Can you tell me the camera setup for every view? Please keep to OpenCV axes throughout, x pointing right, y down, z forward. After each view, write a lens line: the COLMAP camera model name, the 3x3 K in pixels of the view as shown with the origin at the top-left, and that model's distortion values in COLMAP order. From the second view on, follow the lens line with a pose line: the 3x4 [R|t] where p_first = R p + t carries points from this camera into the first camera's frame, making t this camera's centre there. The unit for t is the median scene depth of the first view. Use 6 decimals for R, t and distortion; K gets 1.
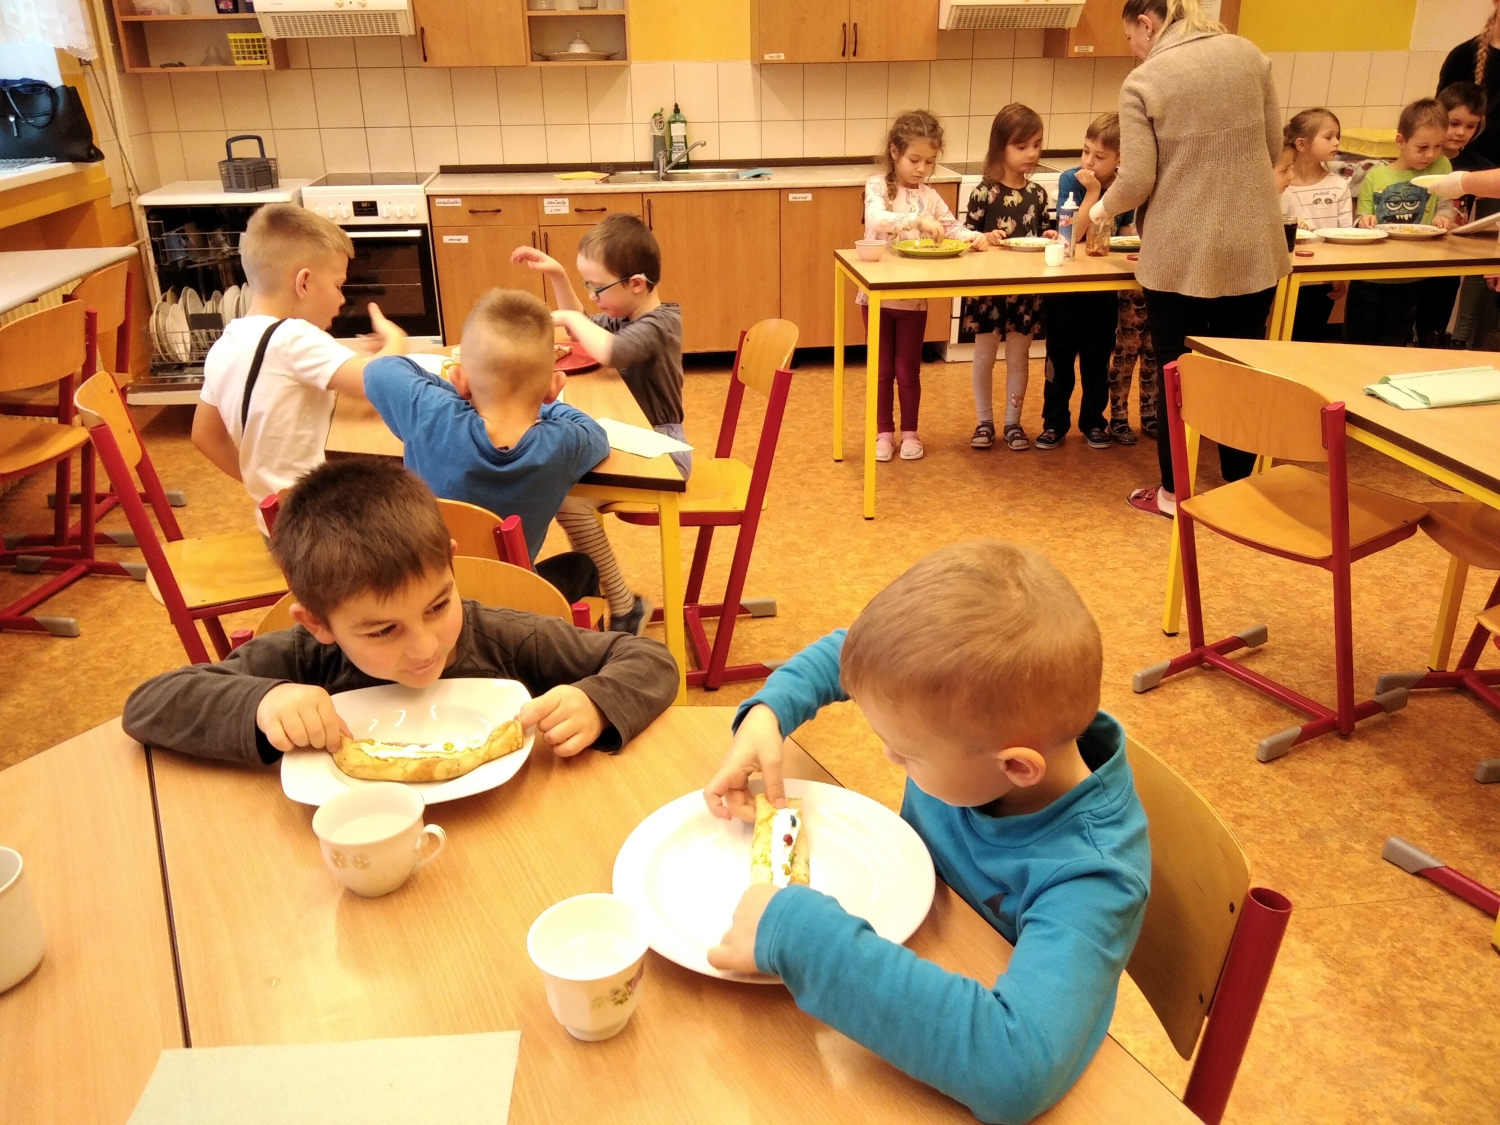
lens RADIAL K [[1189.4, 0, 750.0], [0, 1189.4, 562.5], [0, 0, 1]] dist [0.095302, -0.153322]
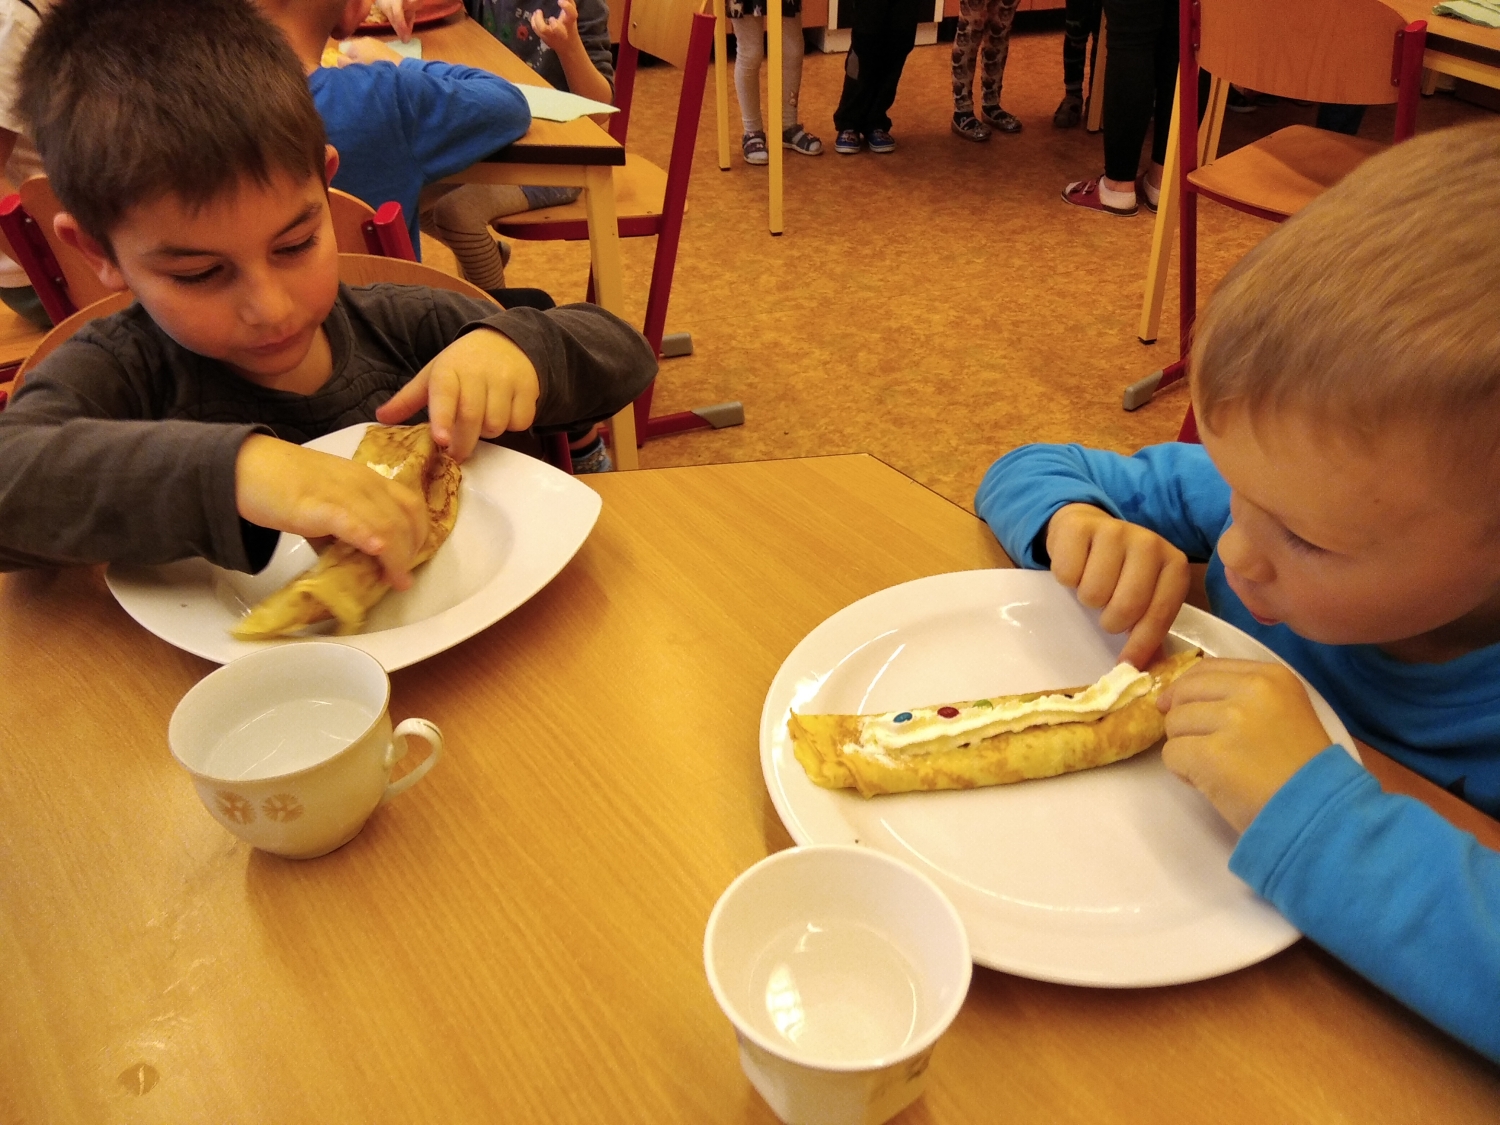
lens RADIAL K [[1189.4, 0, 750.0], [0, 1189.4, 562.5], [0, 0, 1]] dist [0.095302, -0.153322]
pose [[0.987920, -0.089484, 0.126516, -0.053451], [0.062062, 0.976563, 0.206090, 0.016500], [-0.141993, -0.195749, 0.970320, 0.145739]]
